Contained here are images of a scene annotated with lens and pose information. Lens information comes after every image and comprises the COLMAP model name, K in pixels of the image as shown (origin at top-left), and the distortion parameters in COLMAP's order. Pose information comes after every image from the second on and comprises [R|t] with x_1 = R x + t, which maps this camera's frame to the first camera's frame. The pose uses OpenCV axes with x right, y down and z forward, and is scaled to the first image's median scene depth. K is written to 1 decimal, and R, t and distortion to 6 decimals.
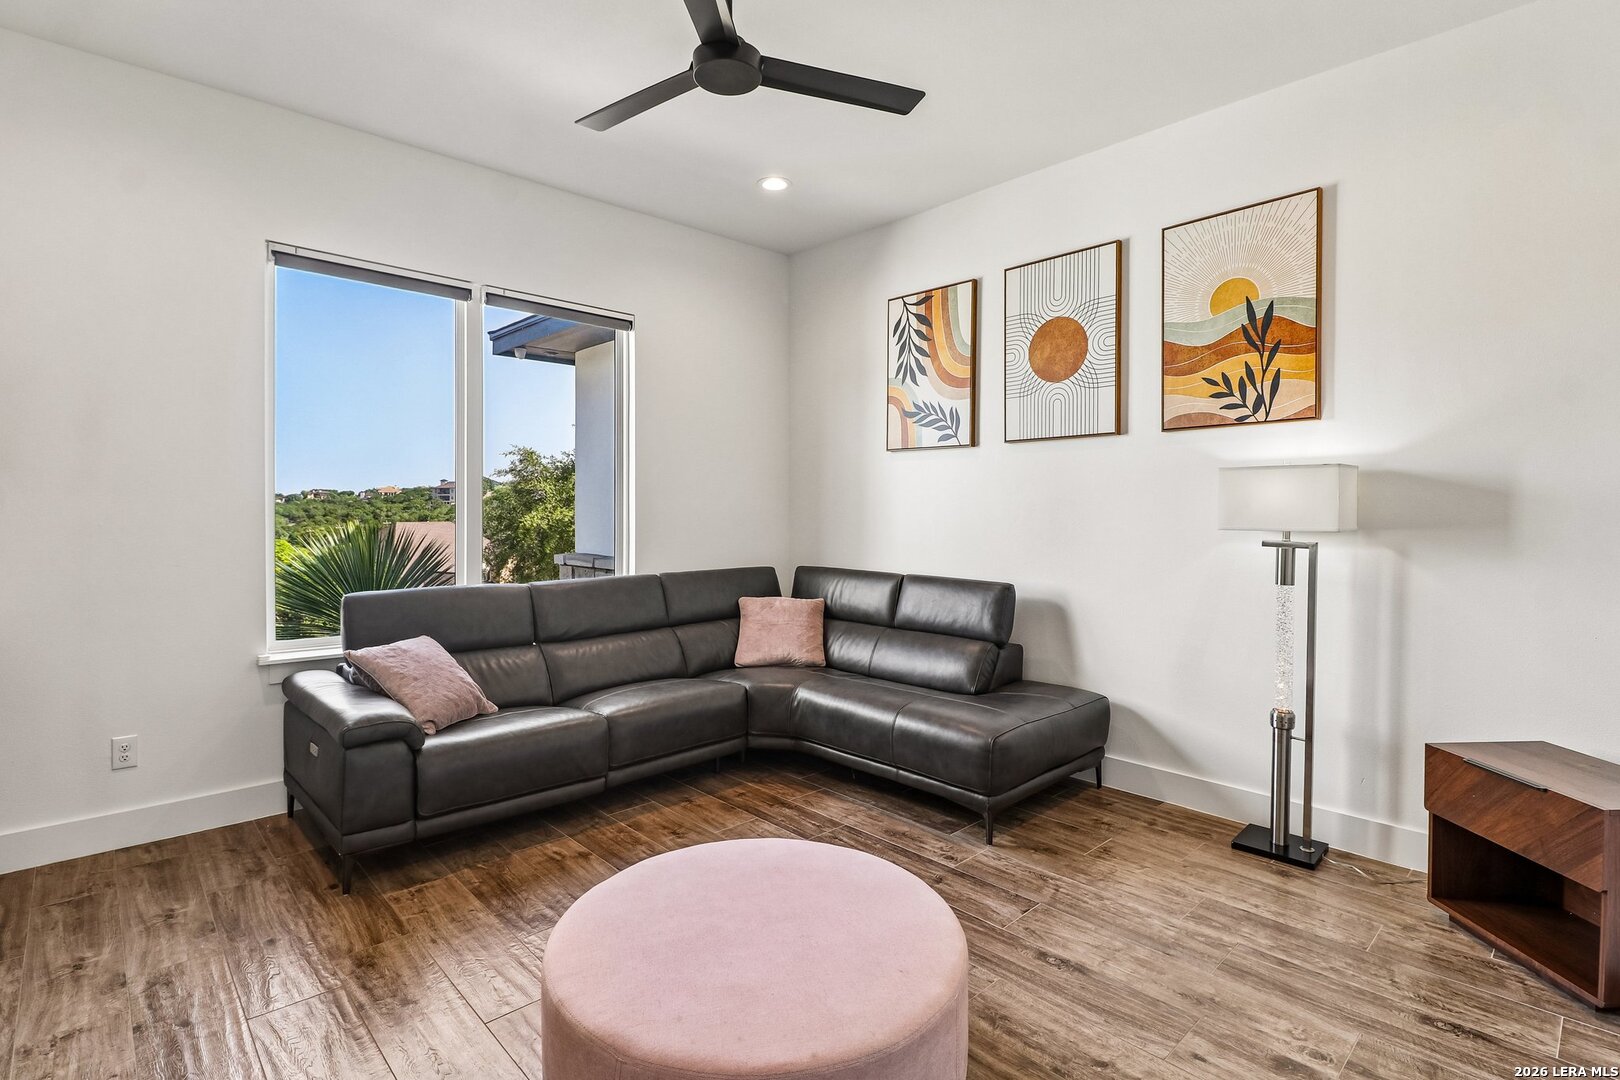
lens RADIAL K [[779.3, 0, 804.0], [0, 779.3, 520.6], [0, 0, 1]] dist [0.001535, -0.015772]
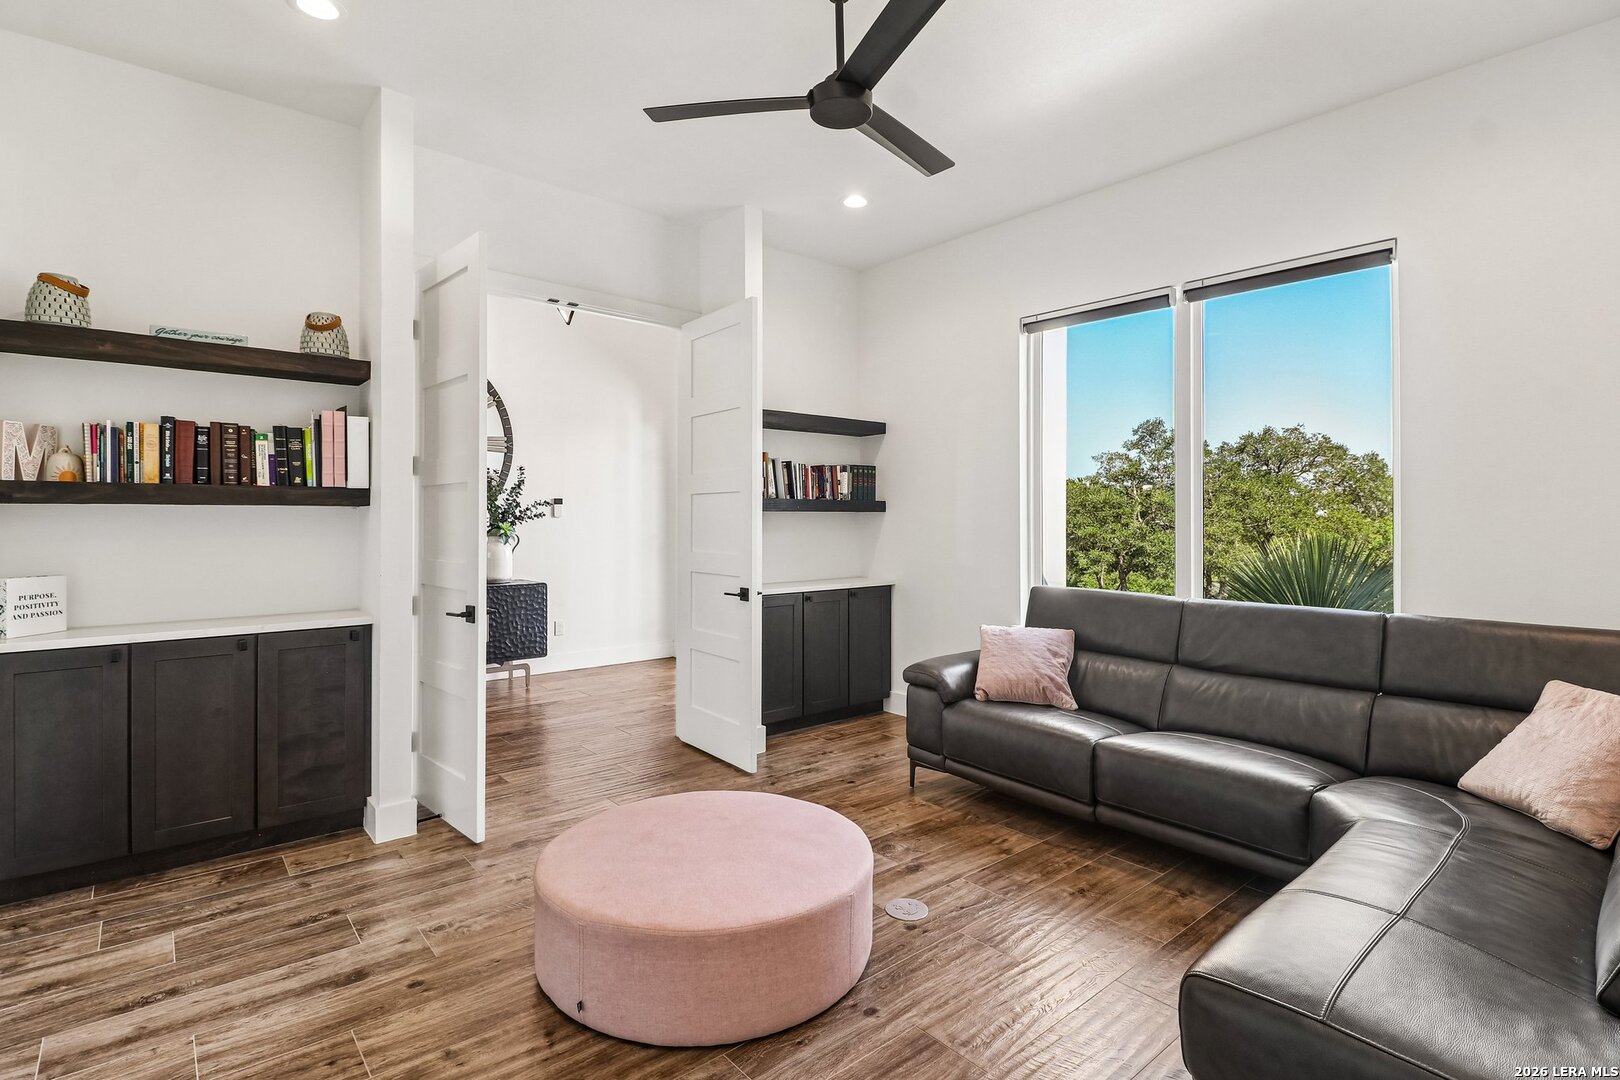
lens RADIAL K [[779.3, 0, 804.0], [0, 779.3, 520.6], [0, 0, 1]] dist [0.001535, -0.015772]
pose [[-0.058761, 0.001245, -0.998271, 0.701160], [-0.018808, 0.999820, 0.002354, -0.005189], [0.998095, 0.018914, -0.058727, 0.725505]]
